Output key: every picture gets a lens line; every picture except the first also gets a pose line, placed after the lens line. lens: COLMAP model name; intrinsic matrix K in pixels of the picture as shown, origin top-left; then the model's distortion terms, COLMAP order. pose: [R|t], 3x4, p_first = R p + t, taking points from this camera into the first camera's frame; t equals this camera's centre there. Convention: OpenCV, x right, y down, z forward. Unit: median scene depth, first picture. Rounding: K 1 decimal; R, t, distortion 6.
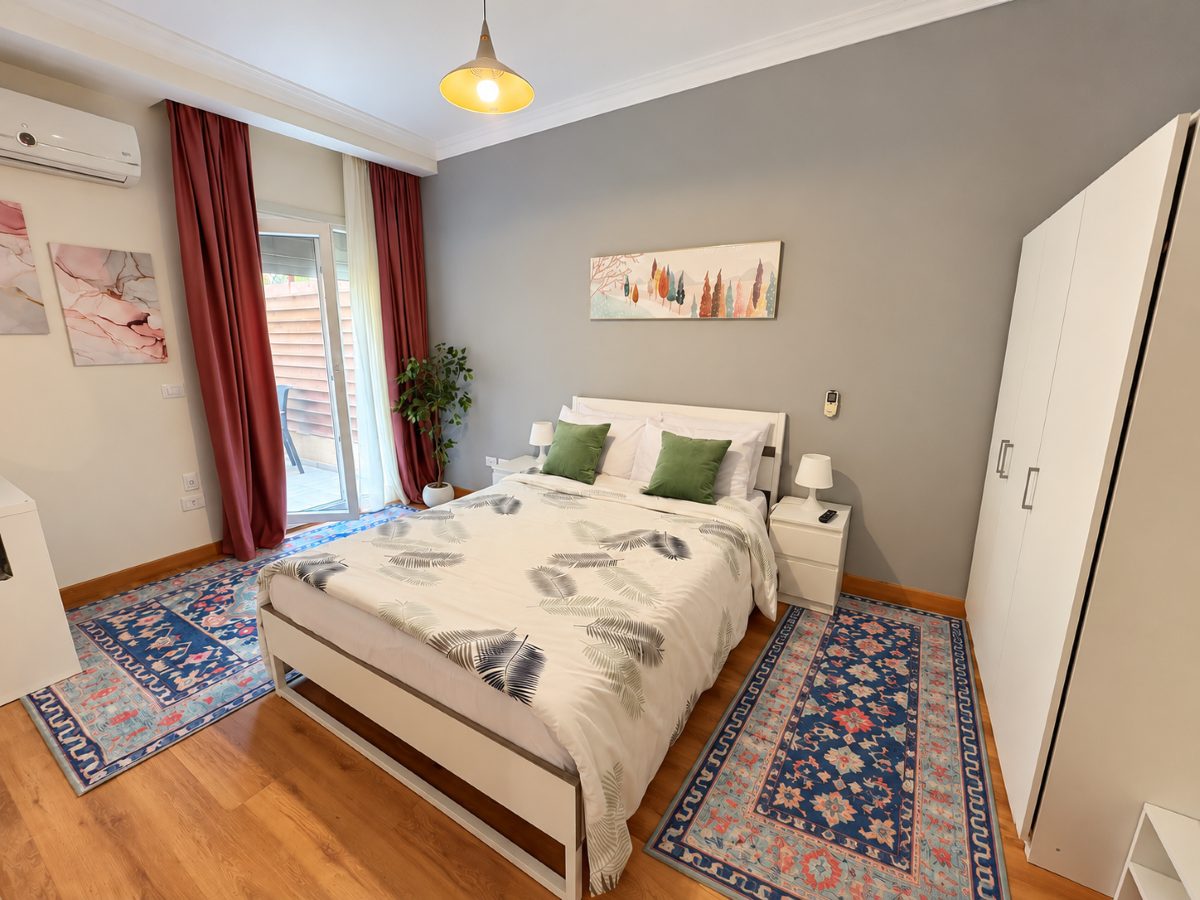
lens RADIAL K [[478.7, 0, 603.3], [0, 478.7, 447.4], [0, 0, 1]] dist [0.000035, 0.000055]
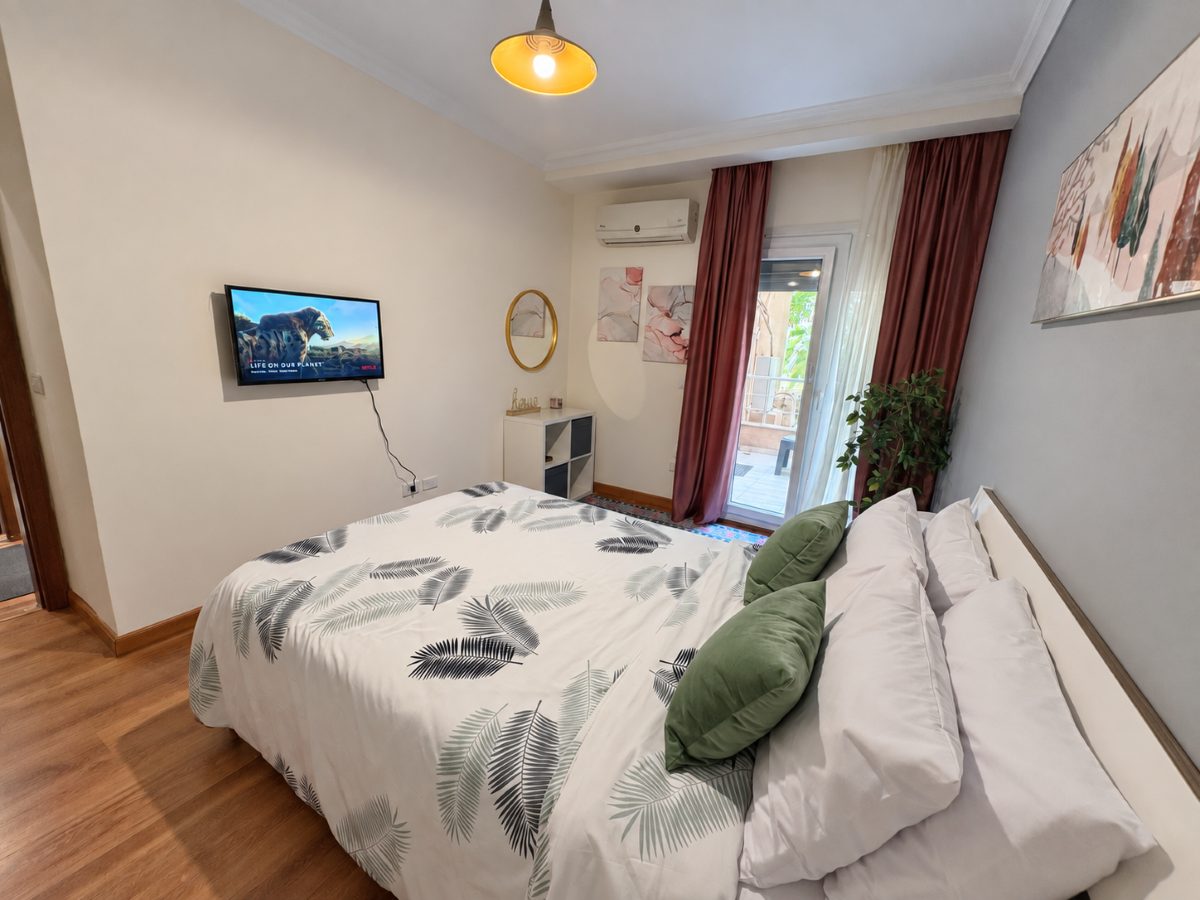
lens RADIAL K [[478.7, 0, 603.3], [0, 478.7, 447.4], [0, 0, 1]] dist [0.000035, 0.000055]
pose [[0.022470, 0.226989, -0.973638, 0.585531], [-0.287744, 0.934143, 0.211141, -0.207993], [0.957444, 0.275414, 0.086305, 0.856737]]
